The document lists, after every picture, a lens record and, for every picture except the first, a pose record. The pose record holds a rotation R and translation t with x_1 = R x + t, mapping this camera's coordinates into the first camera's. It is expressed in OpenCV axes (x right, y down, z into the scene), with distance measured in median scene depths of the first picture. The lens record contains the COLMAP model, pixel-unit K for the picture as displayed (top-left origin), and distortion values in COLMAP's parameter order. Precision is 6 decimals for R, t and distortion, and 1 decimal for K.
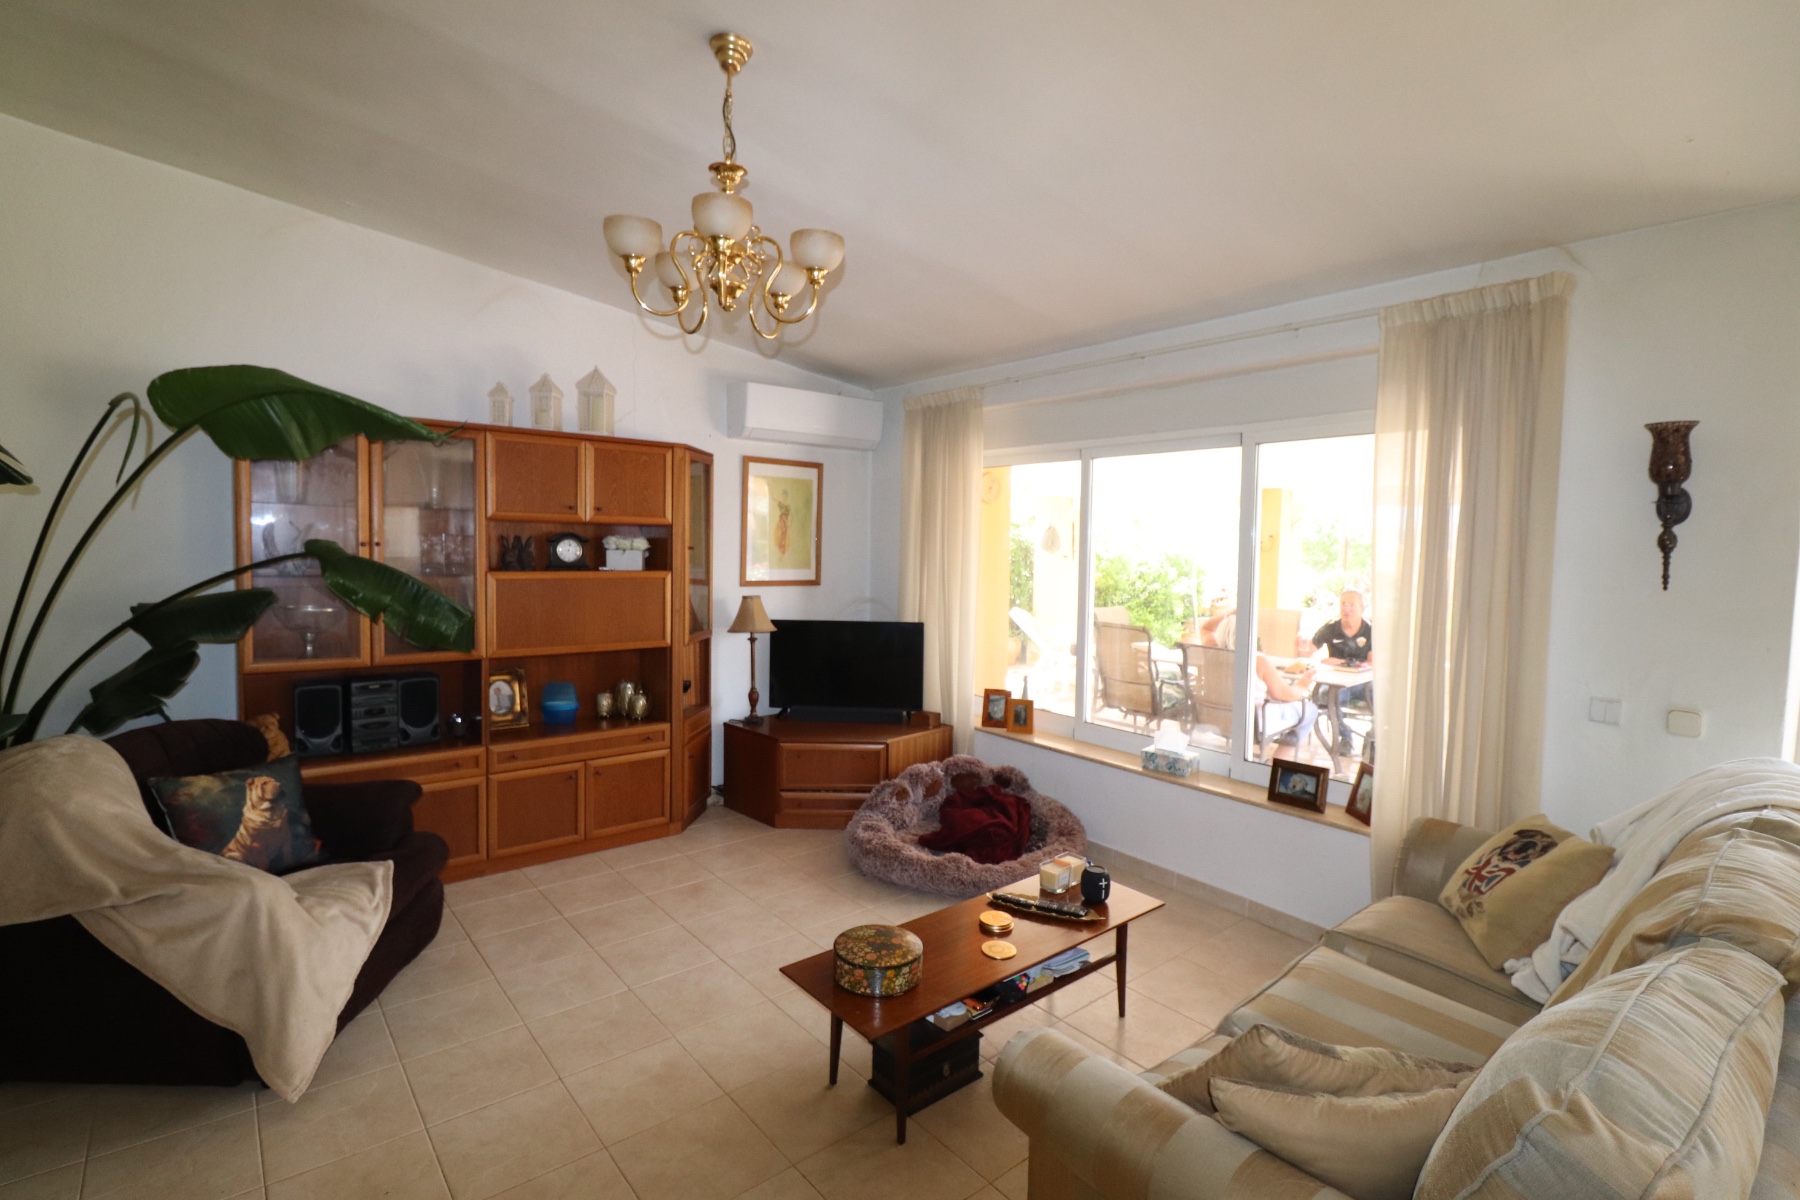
lens RADIAL K [[838.3, 0, 903.5], [0, 838.3, 585.7], [0, 0, 1]] dist [-0.001066, -0.013861]
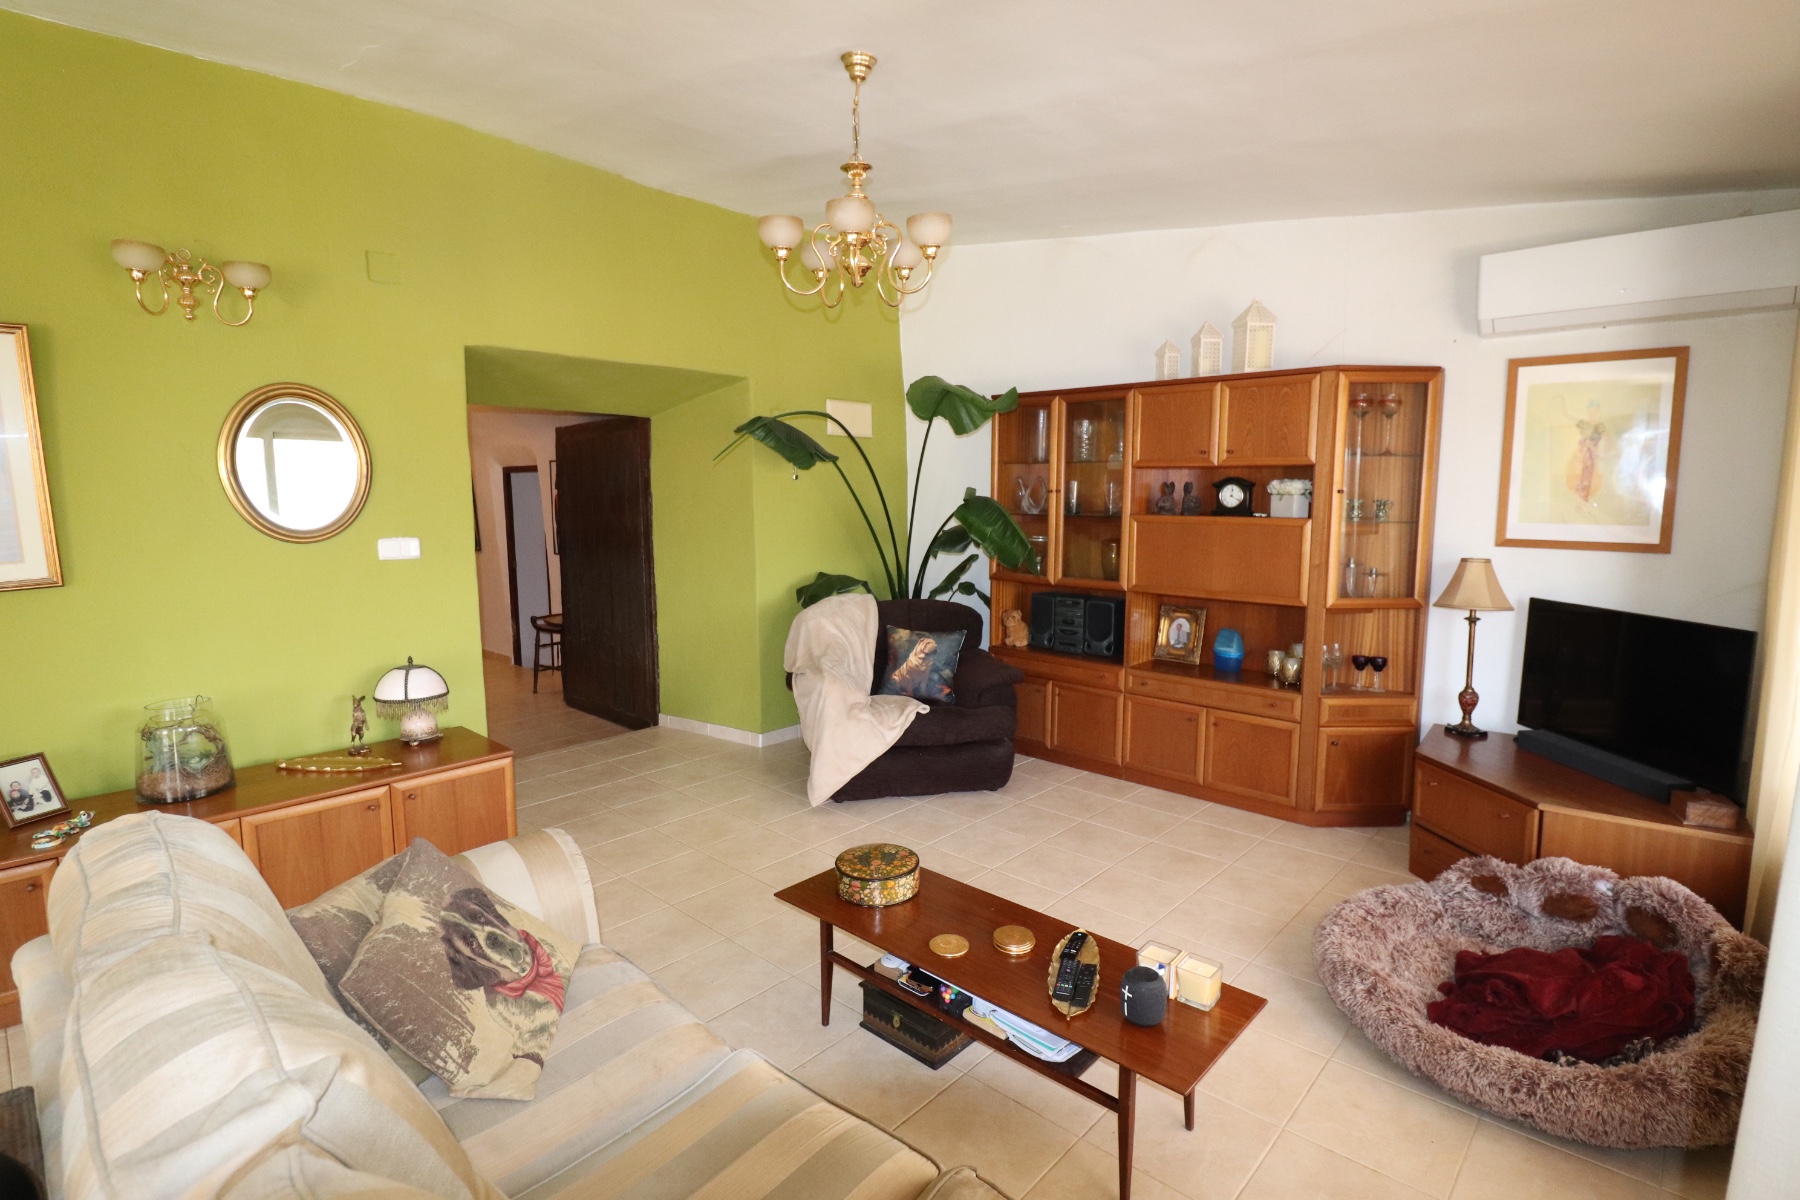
lens RADIAL K [[877.8, 0, 901.2], [0, 877.8, 592.0], [0, 0, 1]] dist [0.001446, -0.000318]
pose [[0.132918, 0.099766, -0.986093, 0.607640], [-0.047459, 0.994420, 0.094211, -0.008928], [0.989990, 0.034277, 0.136911, 0.509633]]
